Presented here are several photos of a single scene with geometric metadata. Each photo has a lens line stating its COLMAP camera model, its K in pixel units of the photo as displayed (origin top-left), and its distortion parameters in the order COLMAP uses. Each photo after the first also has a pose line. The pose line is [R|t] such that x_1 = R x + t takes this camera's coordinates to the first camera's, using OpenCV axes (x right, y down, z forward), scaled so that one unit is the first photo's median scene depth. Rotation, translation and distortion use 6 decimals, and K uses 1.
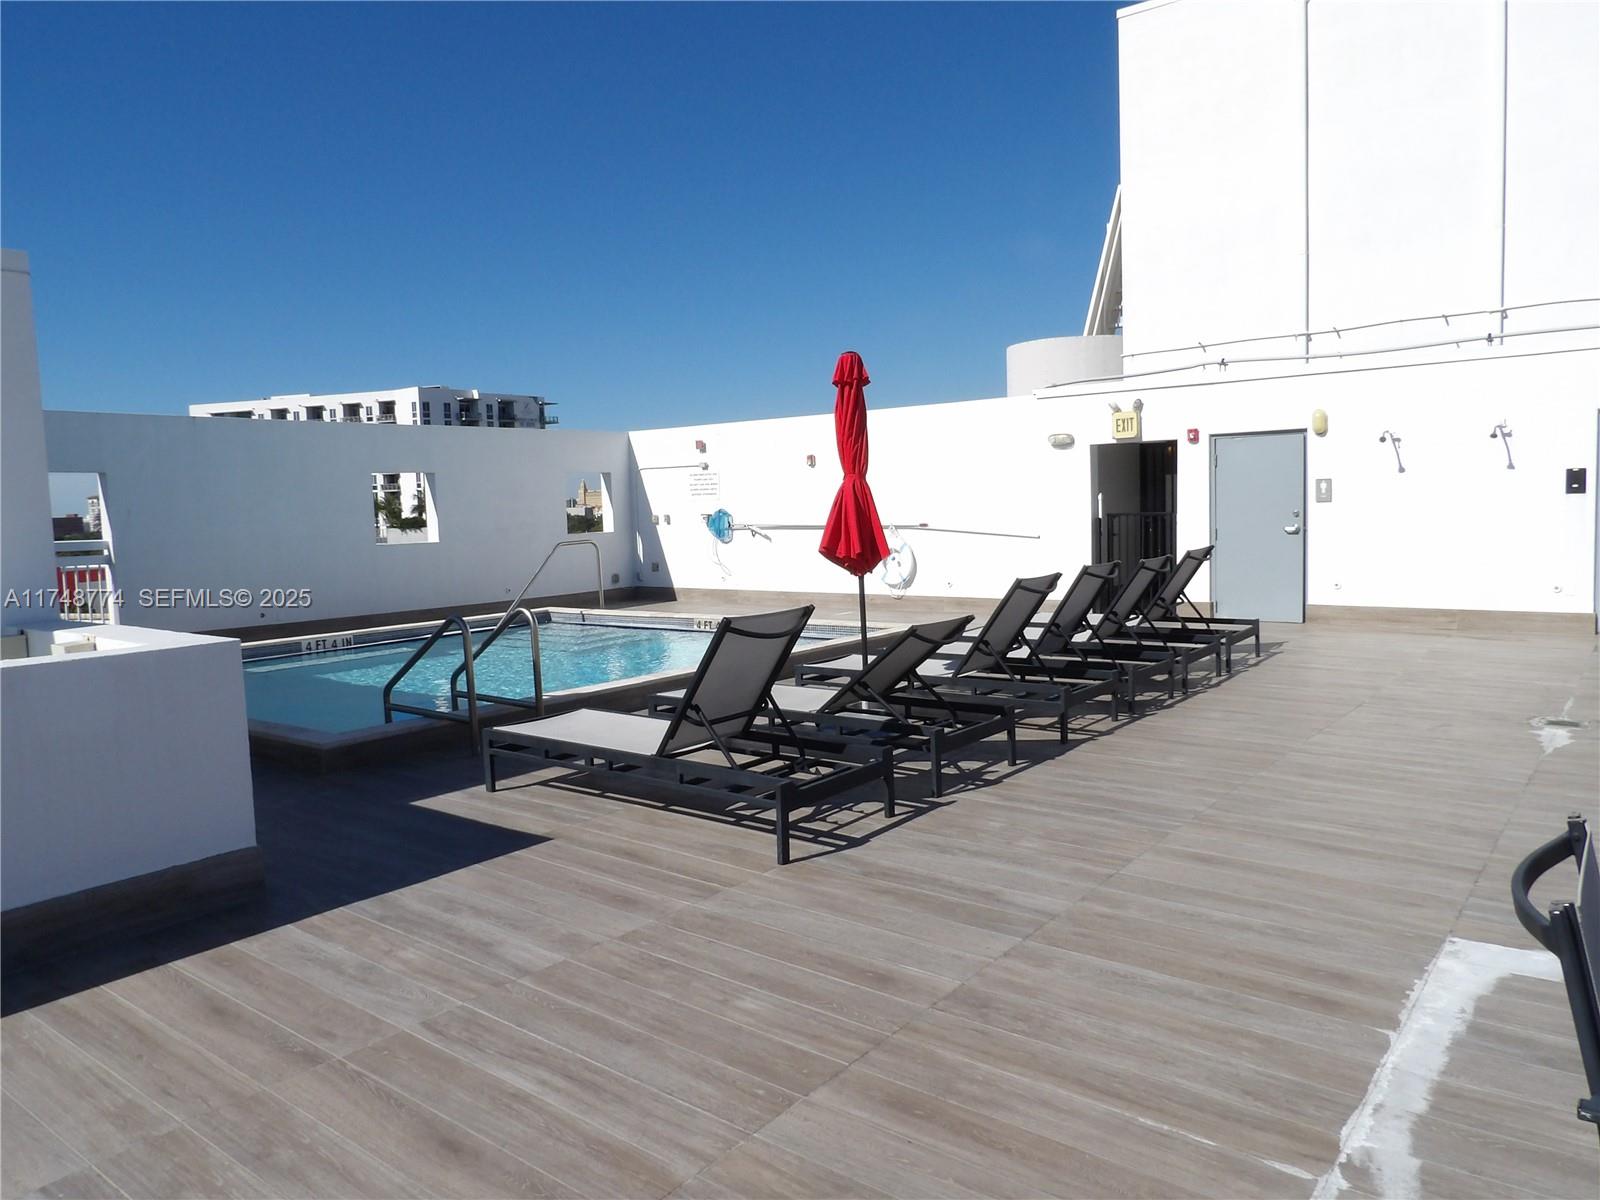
lens RADIAL K [[1108.7, 0, 799.9], [0, 1108.7, 580.1], [0, 0, 1]] dist [-0.028694, 0.044601]
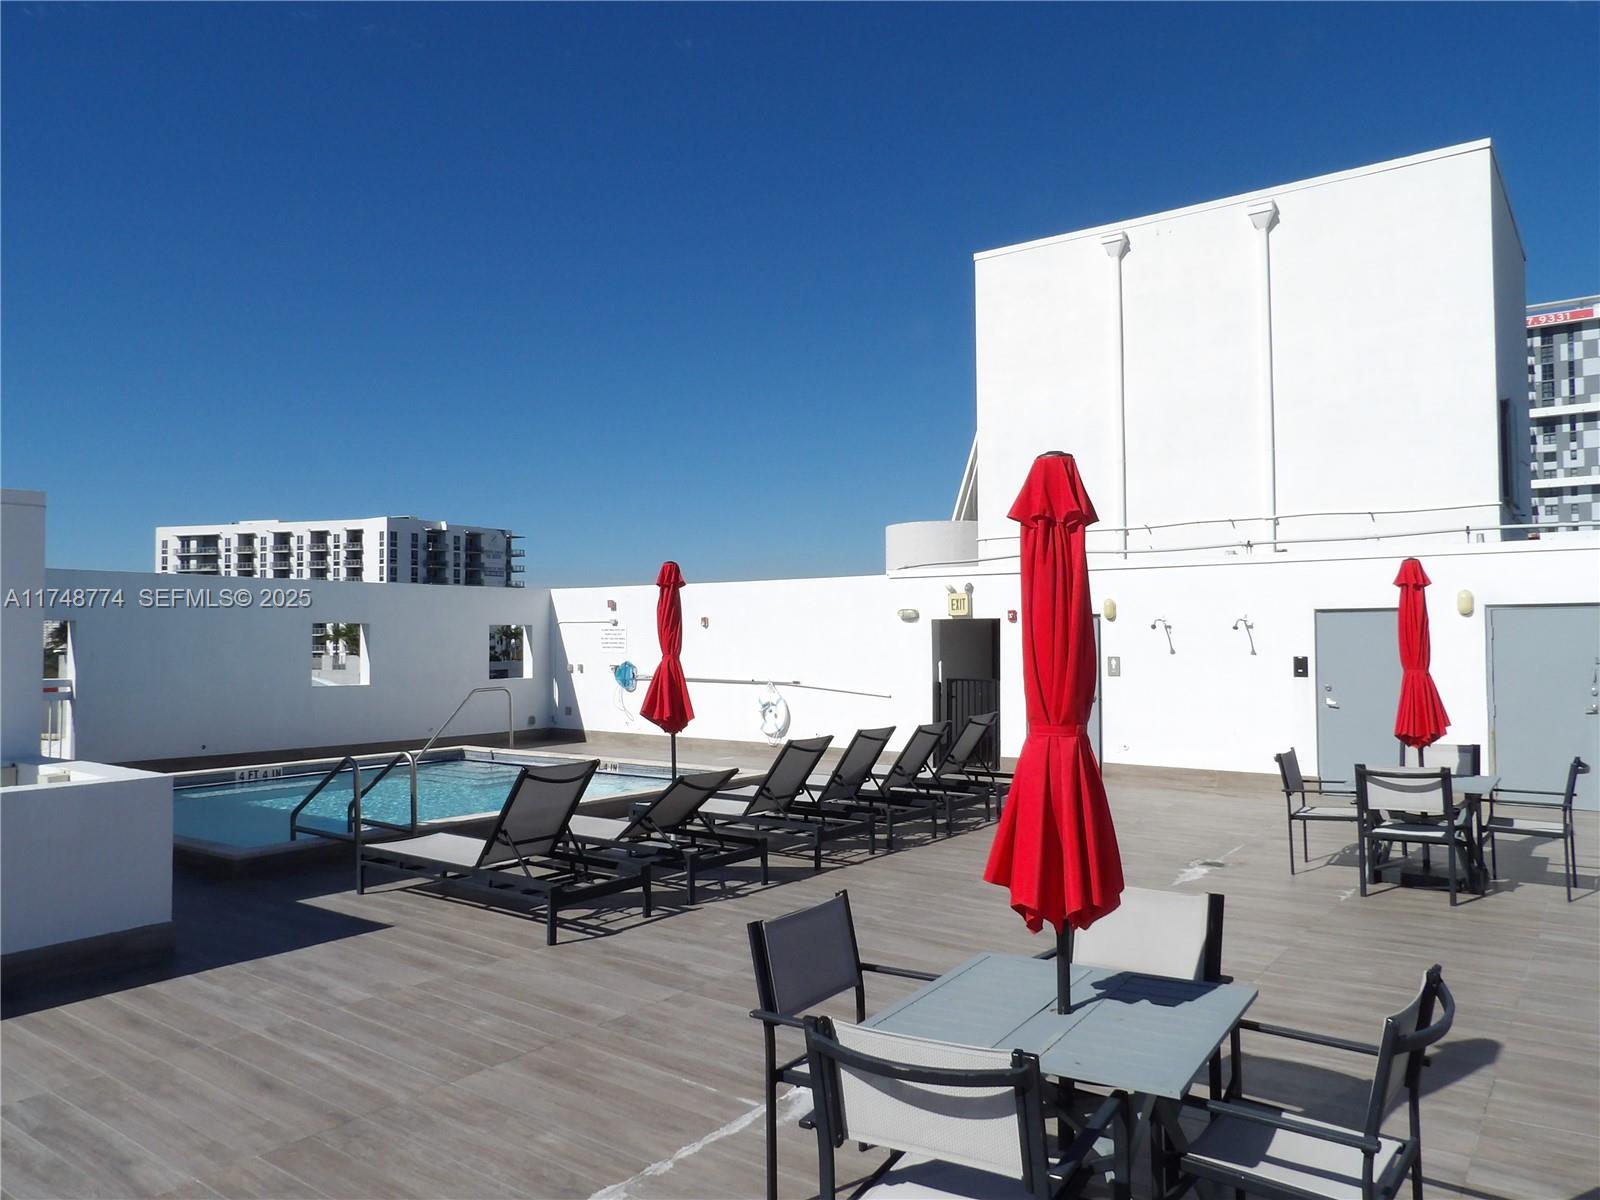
lens RADIAL K [[1118.4, 0, 804.0], [0, 1118.4, 607.7], [0, 0, 1]] dist [-0.022351, 0.044260]
pose [[0.999193, 0.030237, 0.026441, 0.247067], [-0.027522, 0.994841, -0.097641, -0.040124], [-0.029257, 0.096834, 0.994870, -0.449717]]
